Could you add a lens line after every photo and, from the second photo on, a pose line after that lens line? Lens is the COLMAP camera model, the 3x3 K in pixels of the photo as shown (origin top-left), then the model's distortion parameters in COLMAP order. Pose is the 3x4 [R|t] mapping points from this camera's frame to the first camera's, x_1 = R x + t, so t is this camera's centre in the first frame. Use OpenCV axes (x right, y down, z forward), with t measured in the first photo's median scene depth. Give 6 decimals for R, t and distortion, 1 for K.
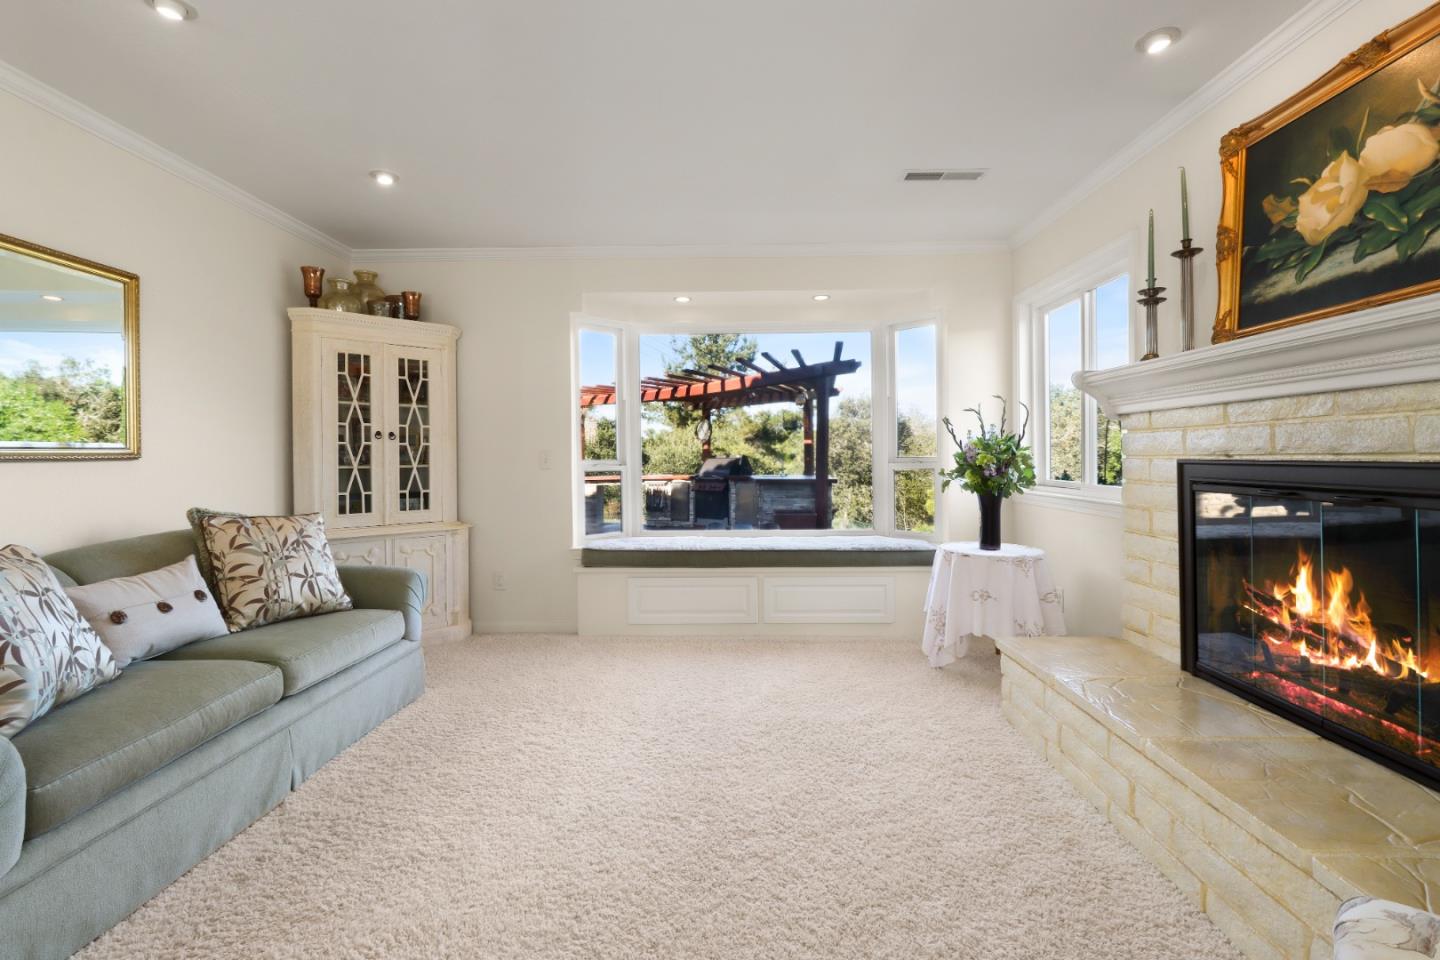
lens RADIAL K [[672.5, 0, 721.0], [0, 672.5, 470.5], [0, 0, 1]] dist [0.004037, 0.000193]
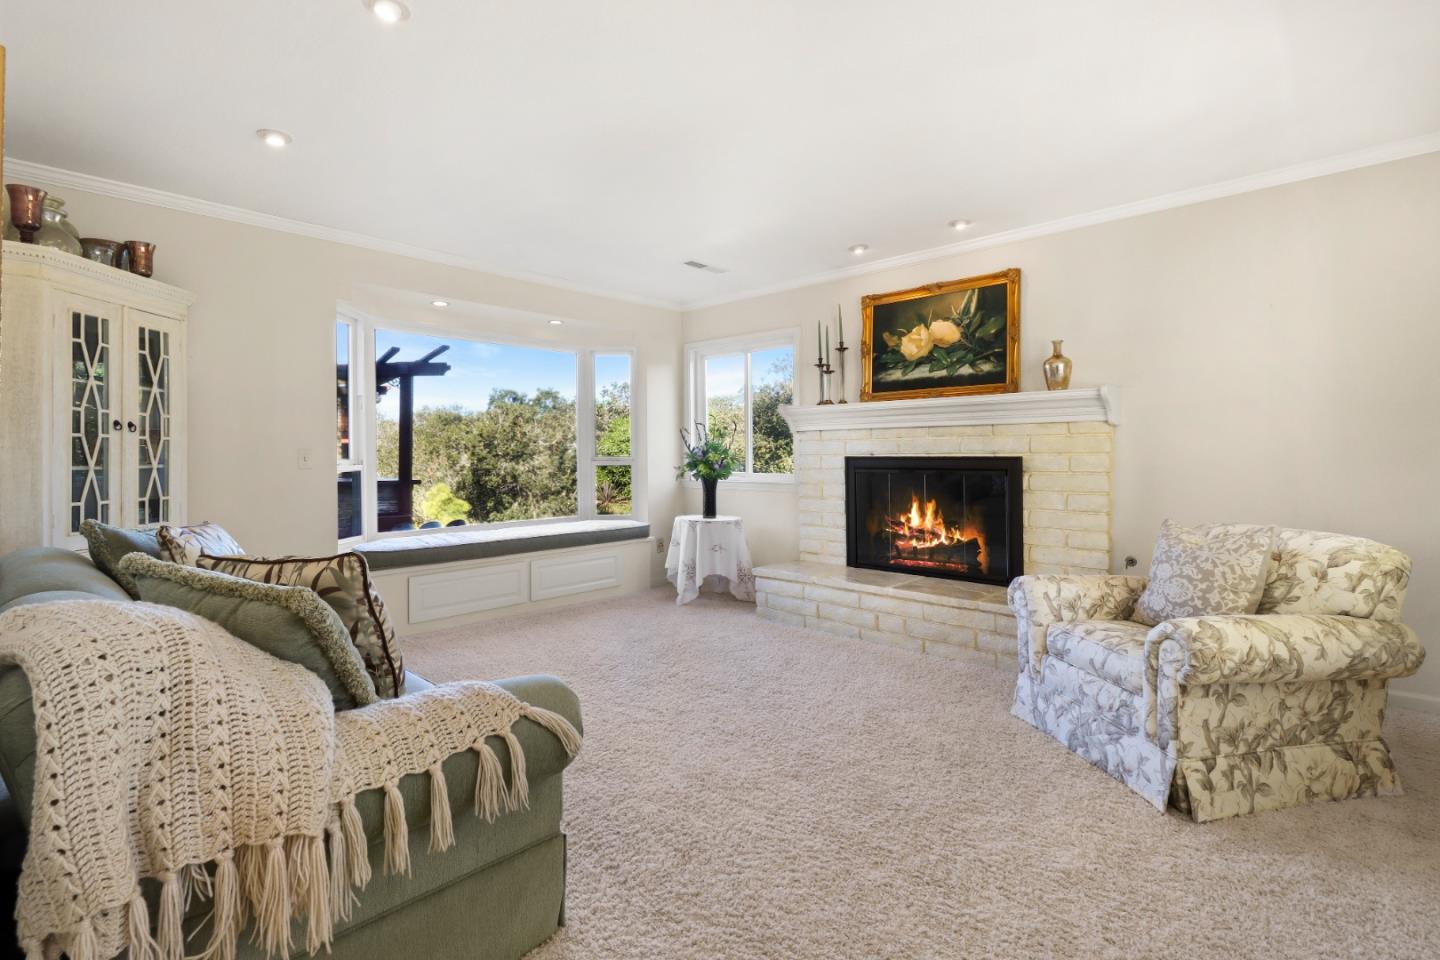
lens RADIAL K [[676.1, 0, 725.4], [0, 676.1, 458.7], [0, 0, 1]] dist [0.000499, 0.000514]
pose [[0.669634, -0.000248, 0.742691, -0.999163], [0.015647, 0.999783, -0.013774, 0.010622], [-0.742526, 0.020845, 0.669492, -0.036002]]
